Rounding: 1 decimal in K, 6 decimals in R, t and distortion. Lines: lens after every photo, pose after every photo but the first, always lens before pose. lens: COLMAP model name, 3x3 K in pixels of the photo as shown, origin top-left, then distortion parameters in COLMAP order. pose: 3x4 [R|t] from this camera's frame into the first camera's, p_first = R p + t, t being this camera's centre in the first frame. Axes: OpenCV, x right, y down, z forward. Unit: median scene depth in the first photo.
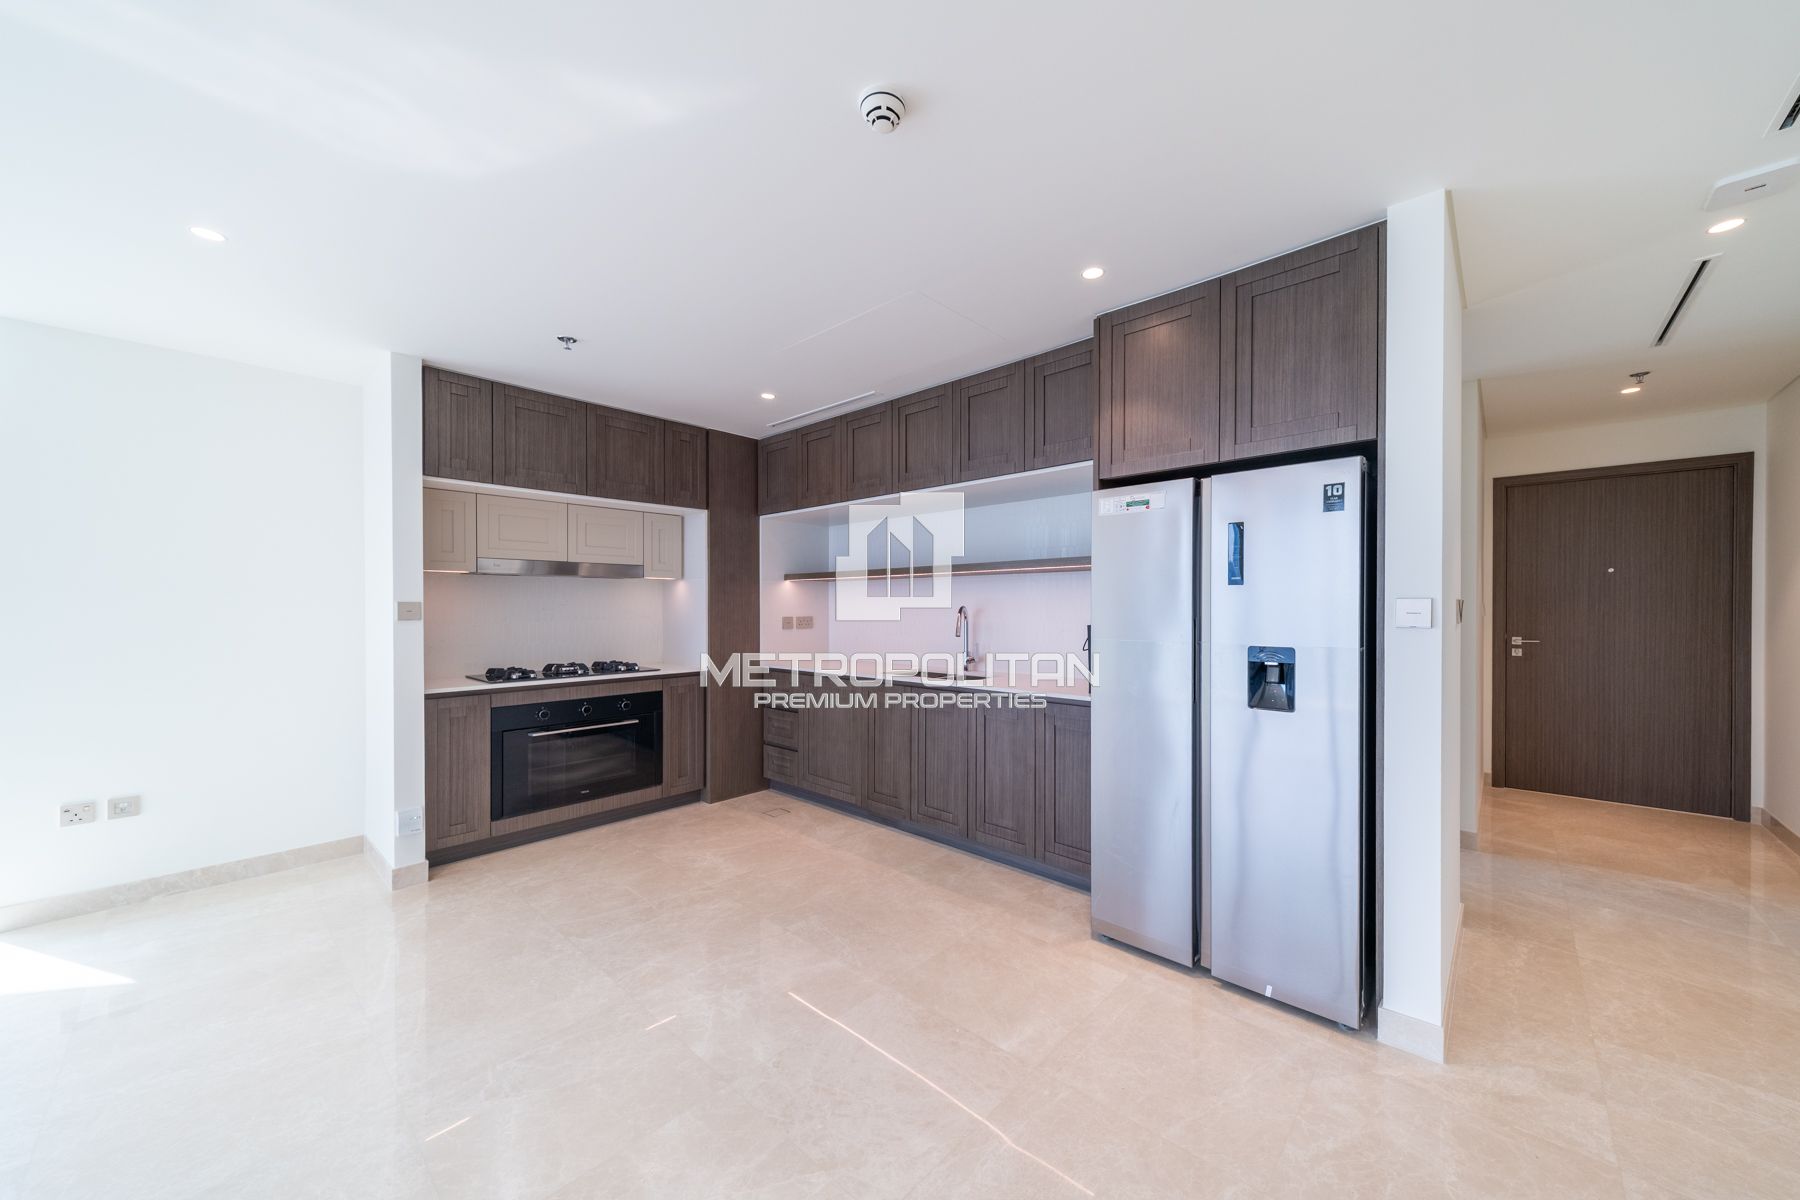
lens RADIAL K [[641.3, 0, 931.2], [0, 641.3, 608.9], [0, 0, 1]] dist [0.020425, -0.007024]
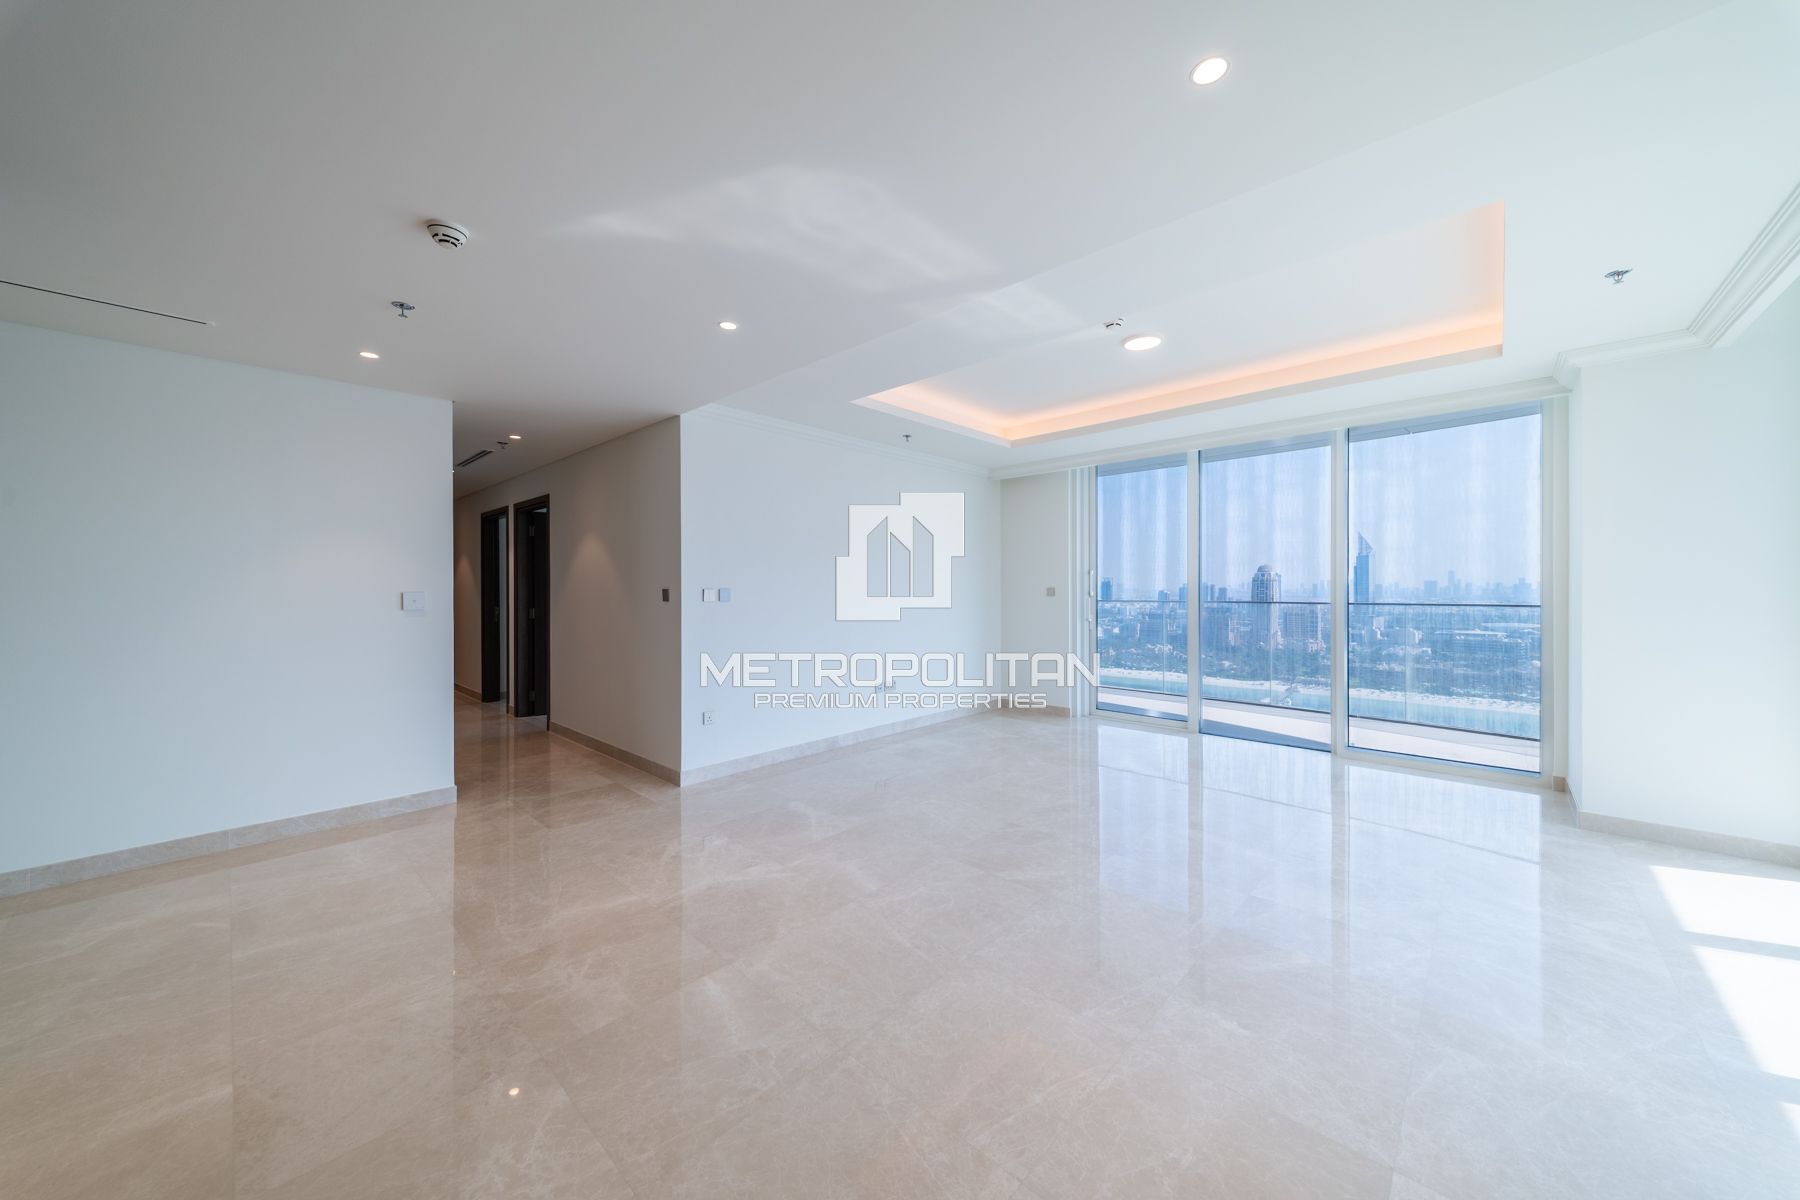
lens RADIAL K [[634.2, 0, 899.2], [0, 634.2, 589.4], [0, 0, 1]] dist [0.014356, -0.007878]
pose [[-0.999561, 0.007288, 0.028701, -0.530914], [0.007513, 0.999942, 0.007726, -0.011506], [-0.028643, 0.007938, -0.999558, 1.155334]]
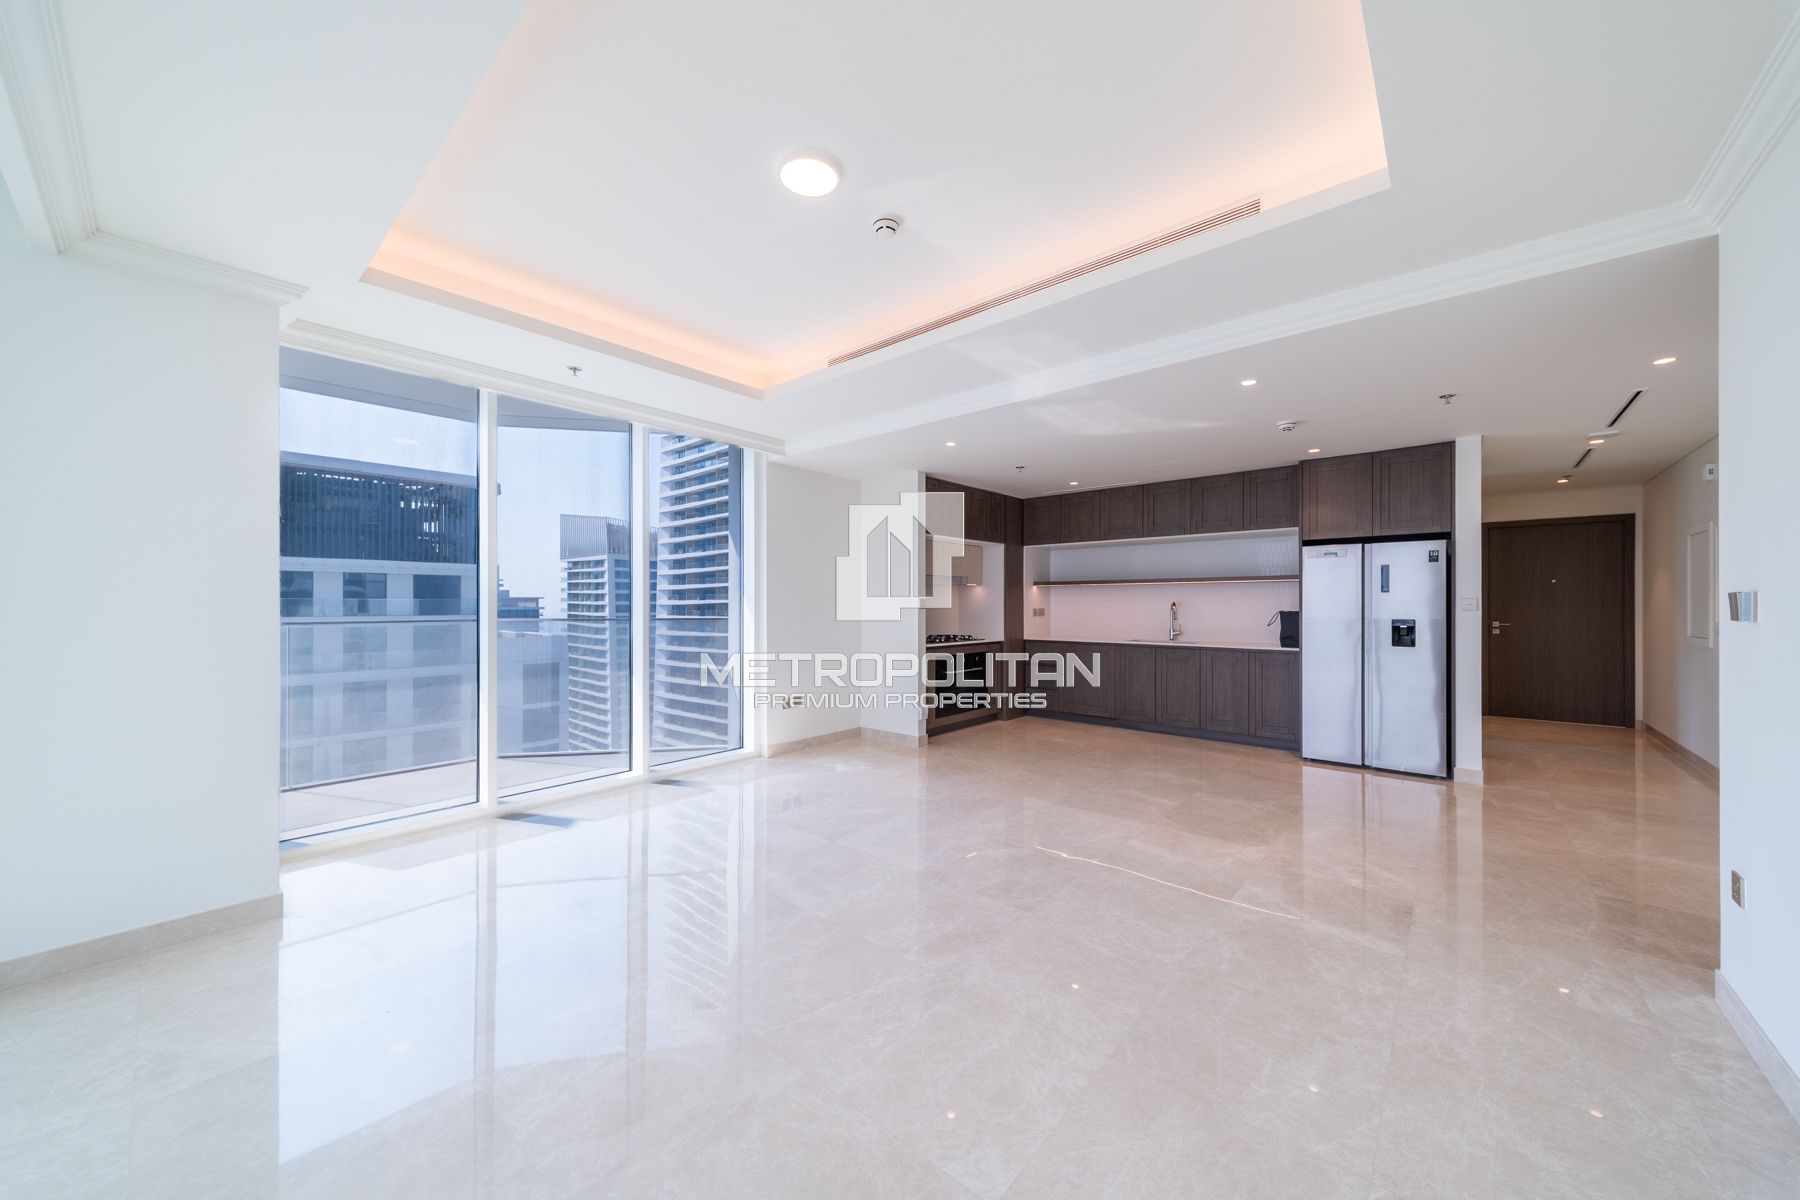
lens RADIAL K [[627.2, 0, 896.2], [0, 627.2, 601.7], [0, 0, 1]] dist [0.017080, -0.006646]
pose [[0.999996, 0.001928, -0.002085, -0.877346], [-0.001943, 0.999973, -0.007036, 0.010922], [0.002071, 0.007040, 0.999973, -0.866700]]
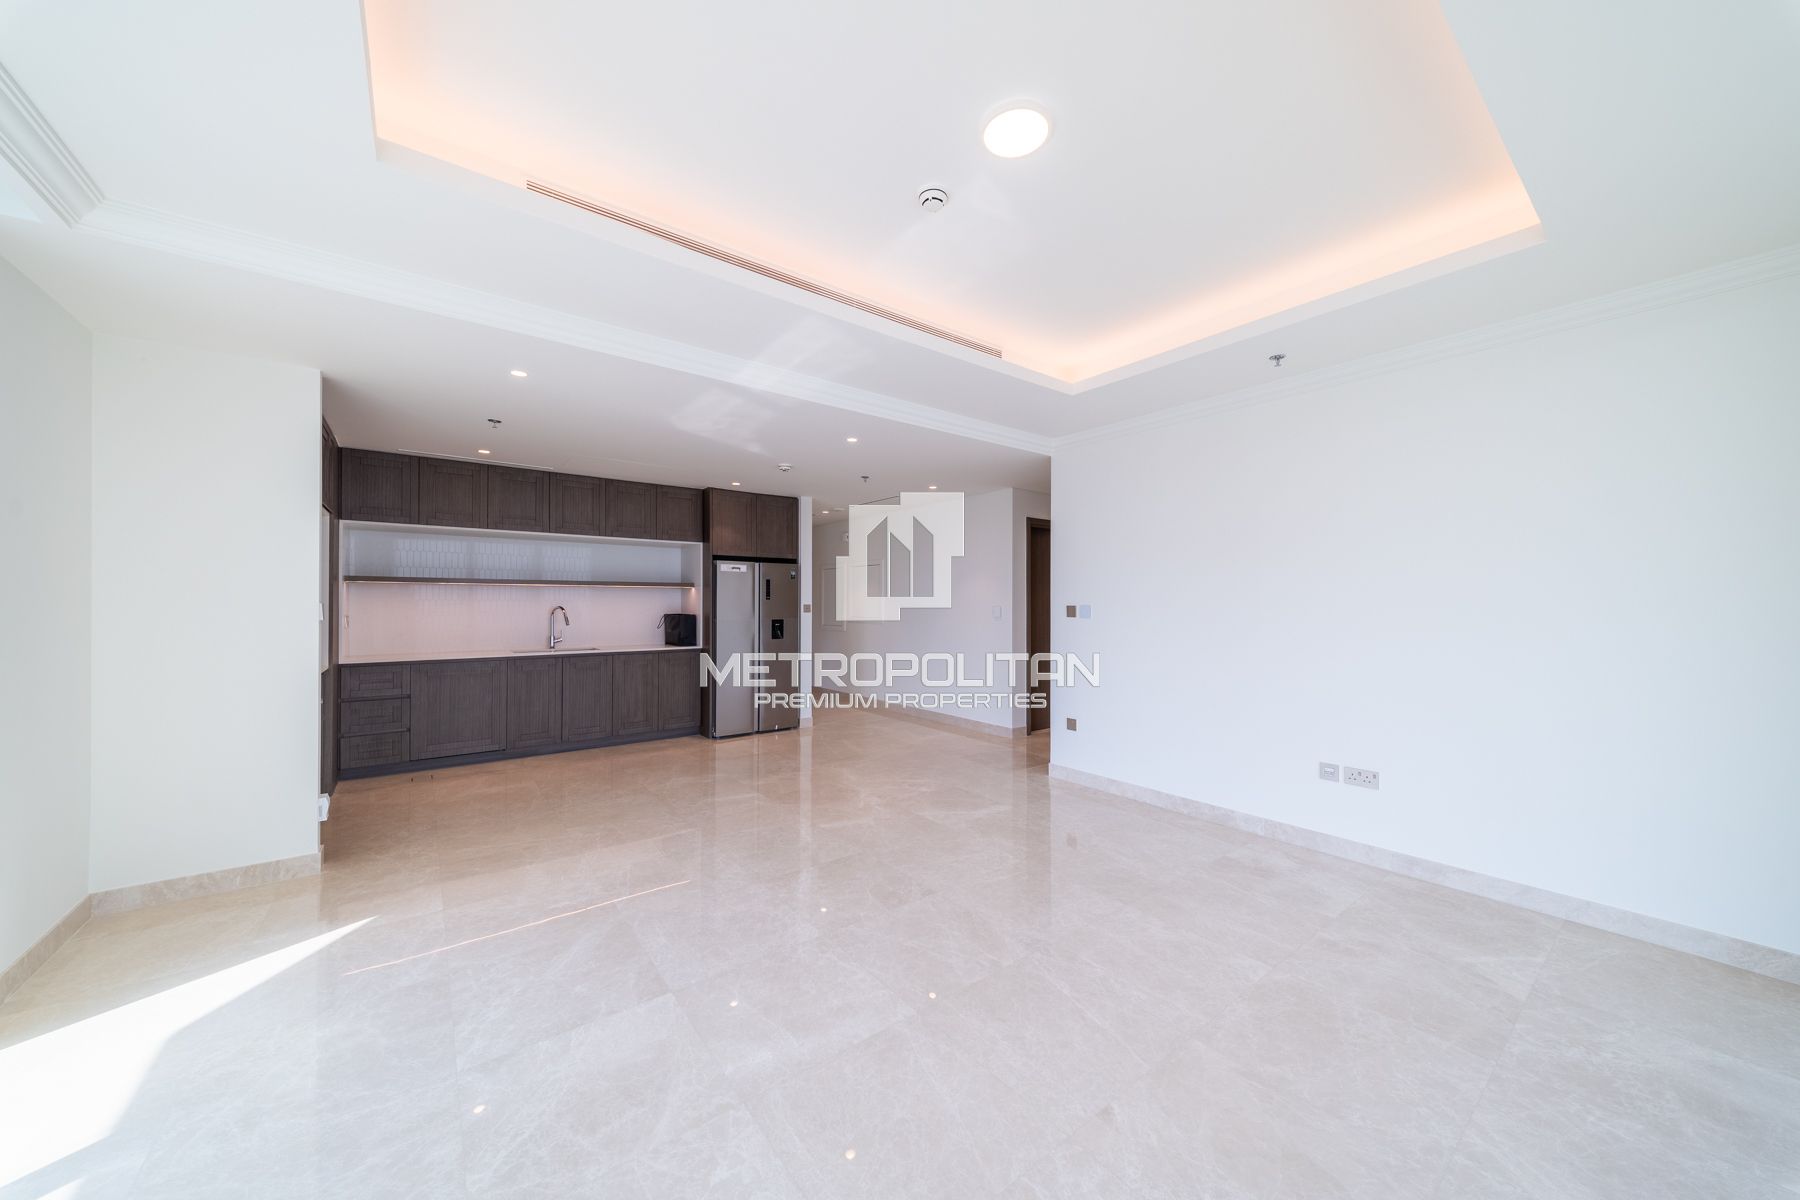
lens RADIAL K [[627.2, 0, 896.2], [0, 627.2, 601.7], [0, 0, 1]] dist [0.017080, -0.006646]
pose [[0.202936, 0.005329, 0.979177, -1.638263], [0.001961, 0.999981, -0.005849, -0.005741], [-0.979190, 0.003107, 0.202922, -0.142915]]
